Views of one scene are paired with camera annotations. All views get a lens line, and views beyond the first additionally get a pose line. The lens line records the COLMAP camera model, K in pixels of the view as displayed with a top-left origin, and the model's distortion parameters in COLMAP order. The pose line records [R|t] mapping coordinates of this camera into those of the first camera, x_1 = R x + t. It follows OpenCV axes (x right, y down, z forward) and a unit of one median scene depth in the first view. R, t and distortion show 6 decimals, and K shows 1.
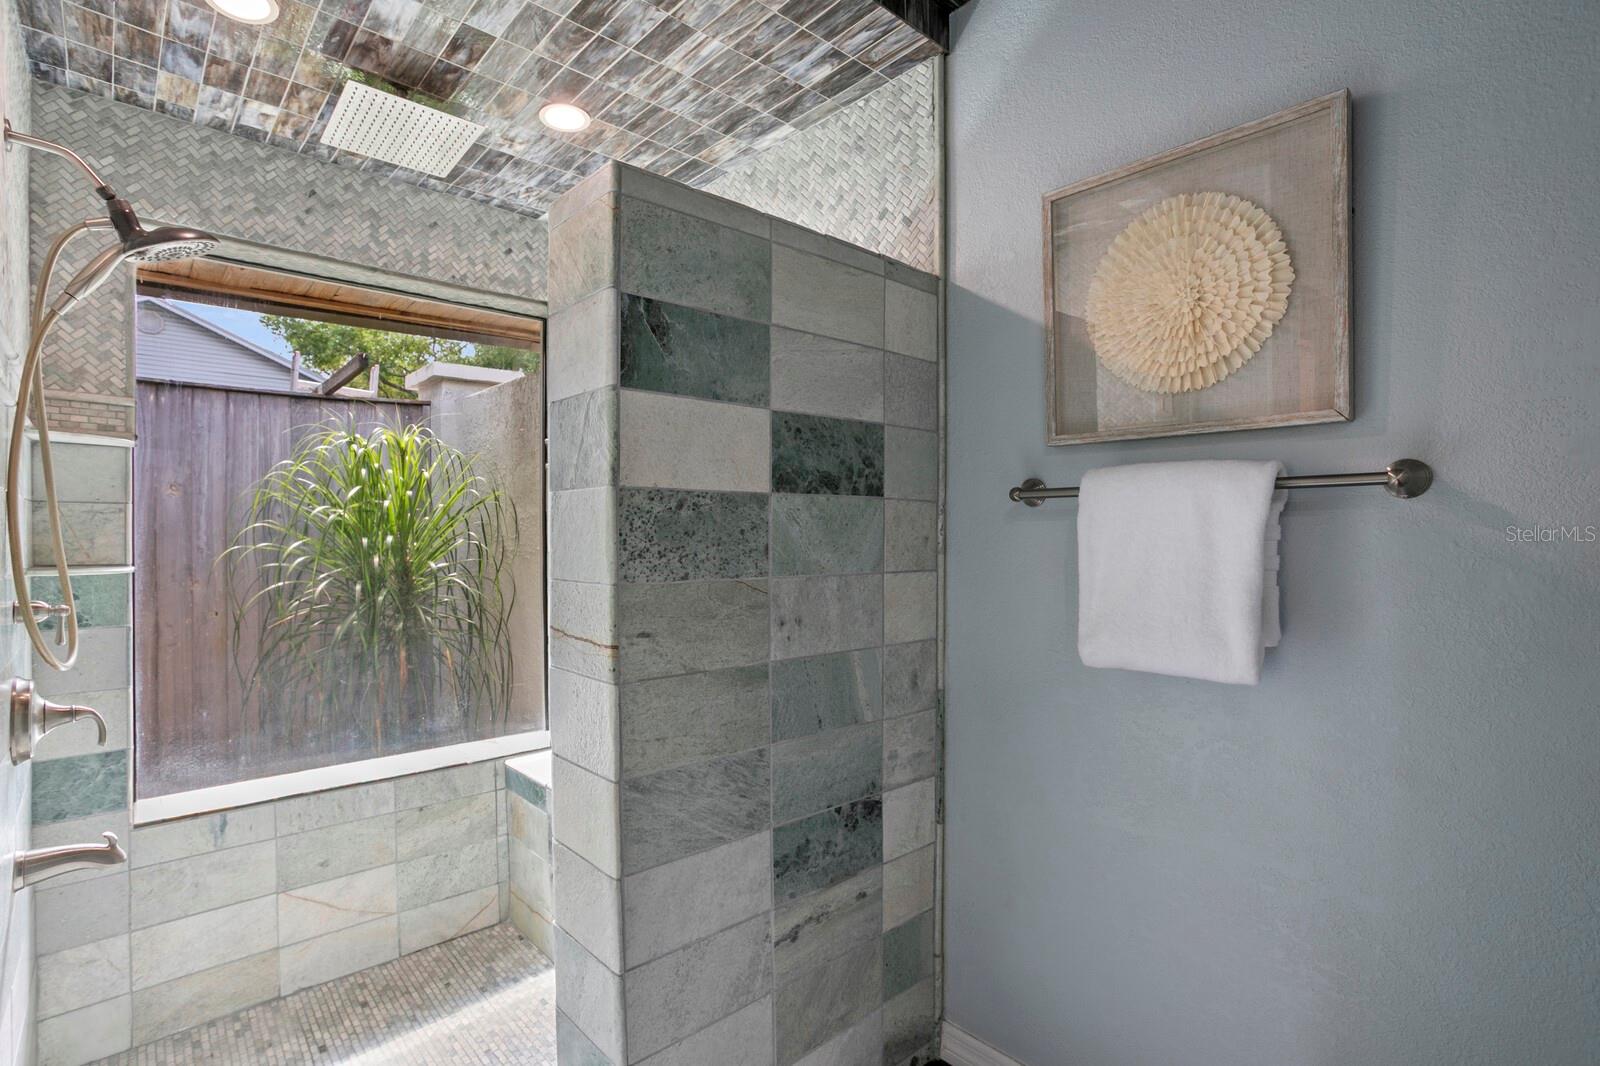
lens RADIAL K [[765.7, 0, 797.5], [0, 765.7, 531.9], [0, 0, 1]] dist [-0.016746, 0.001760]
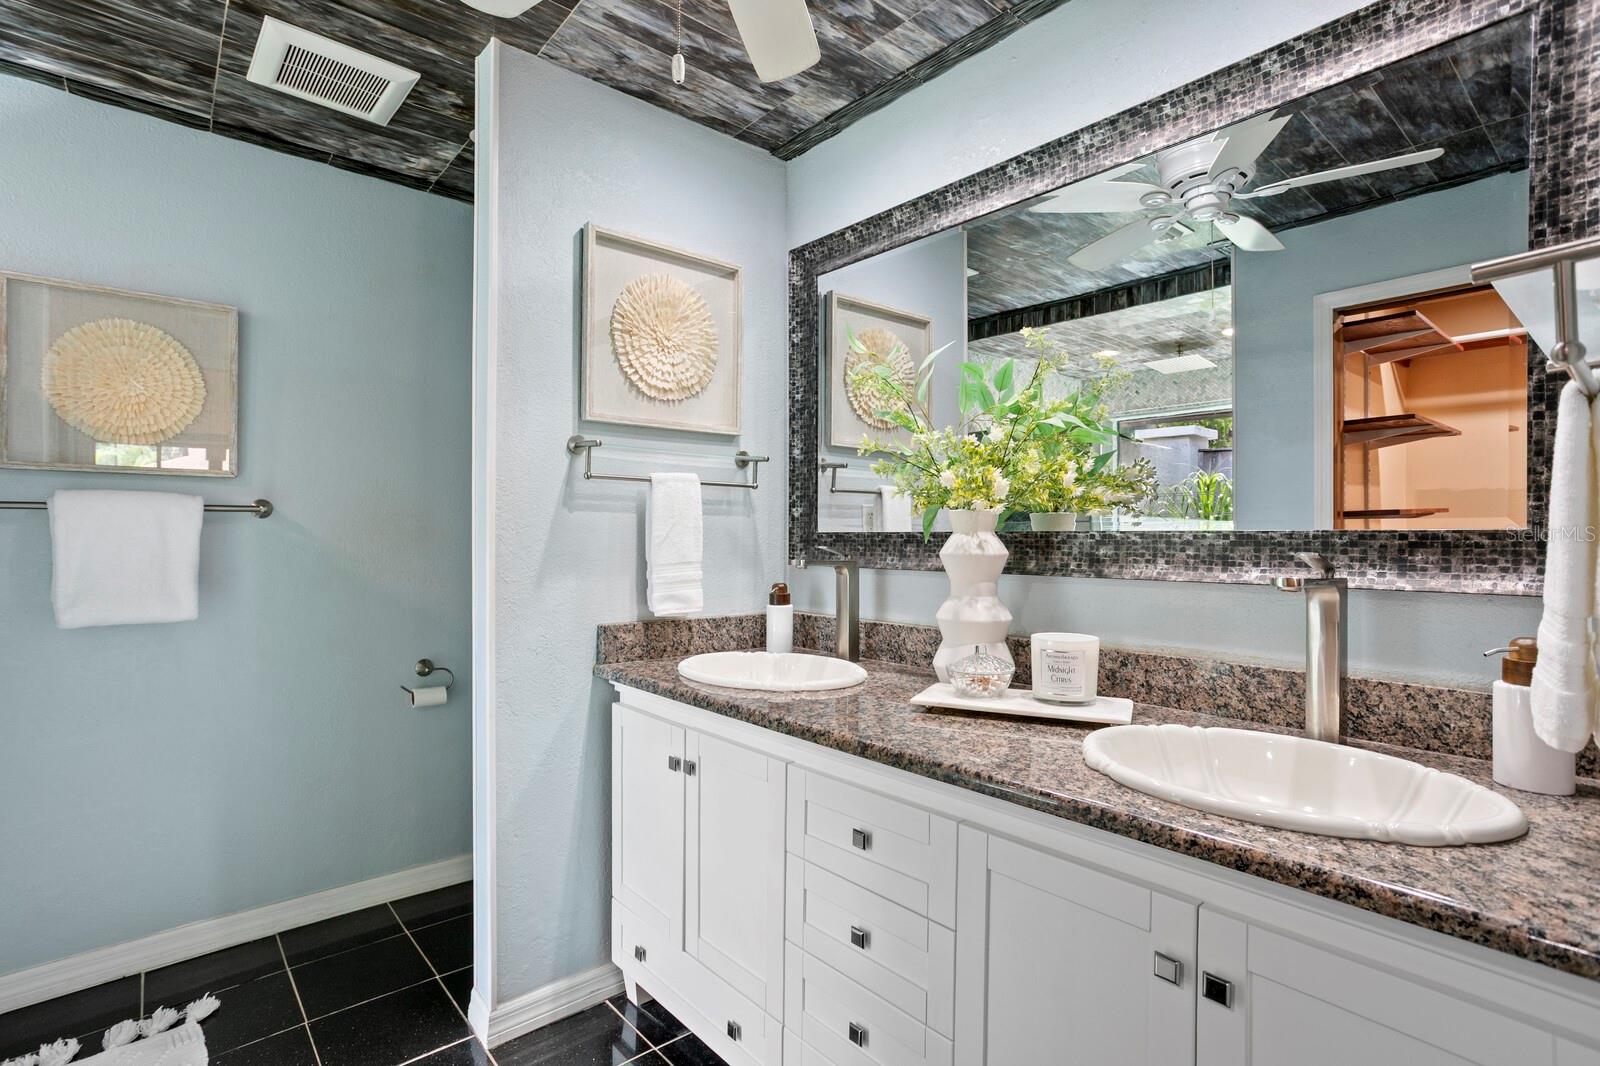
lens RADIAL K [[765.7, 0, 797.8], [0, 765.7, 533.1], [0, 0, 1]] dist [-0.016746, 0.001760]
pose [[-0.013051, 0.006234, 0.999895, -1.151447], [-0.000470, 0.999980, -0.006241, 0.006190], [-0.999915, -0.000551, -0.013048, -0.383282]]
